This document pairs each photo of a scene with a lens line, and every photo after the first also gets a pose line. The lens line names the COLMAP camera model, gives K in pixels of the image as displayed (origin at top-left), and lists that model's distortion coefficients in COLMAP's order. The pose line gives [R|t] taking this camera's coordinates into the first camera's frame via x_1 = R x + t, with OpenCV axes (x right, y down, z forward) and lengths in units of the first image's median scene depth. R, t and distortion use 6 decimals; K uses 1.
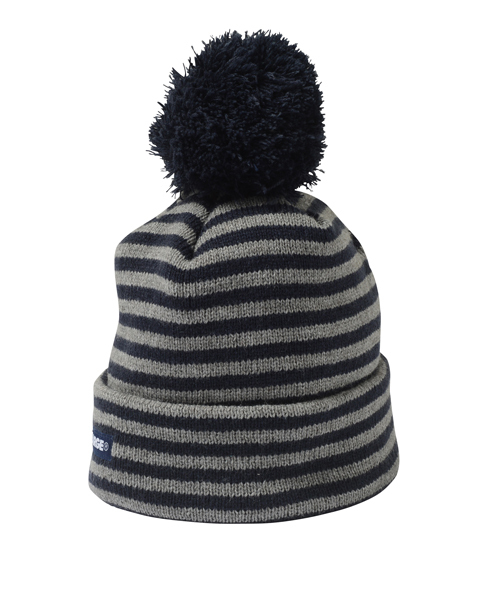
lens RADIAL K [[245.7, 0, 250.0], [0, 245.7, 299.9], [0, 0, 1]] dist [-0.000565, -0.000269]
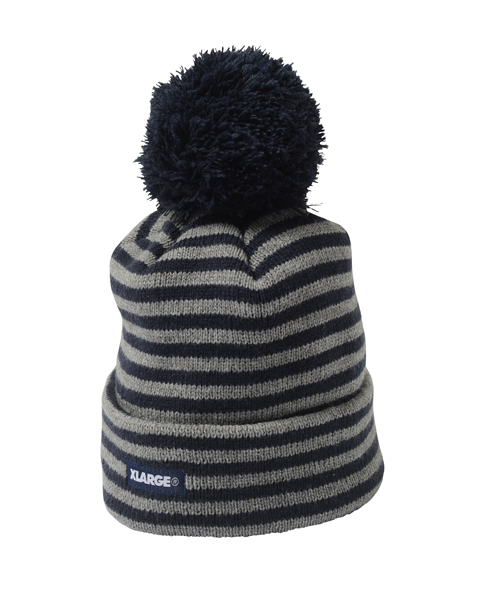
lens RADIAL K [[239.6, 0, 250.0], [0, 239.6, 310.6], [0, 0, 1]] dist [0.000343, 0.000172]
pose [[0.982347, -0.157407, 0.101083, -0.360903], [0.156816, 0.987531, 0.013817, -0.052149], [-0.101998, 0.002279, 0.994782, 0.025659]]
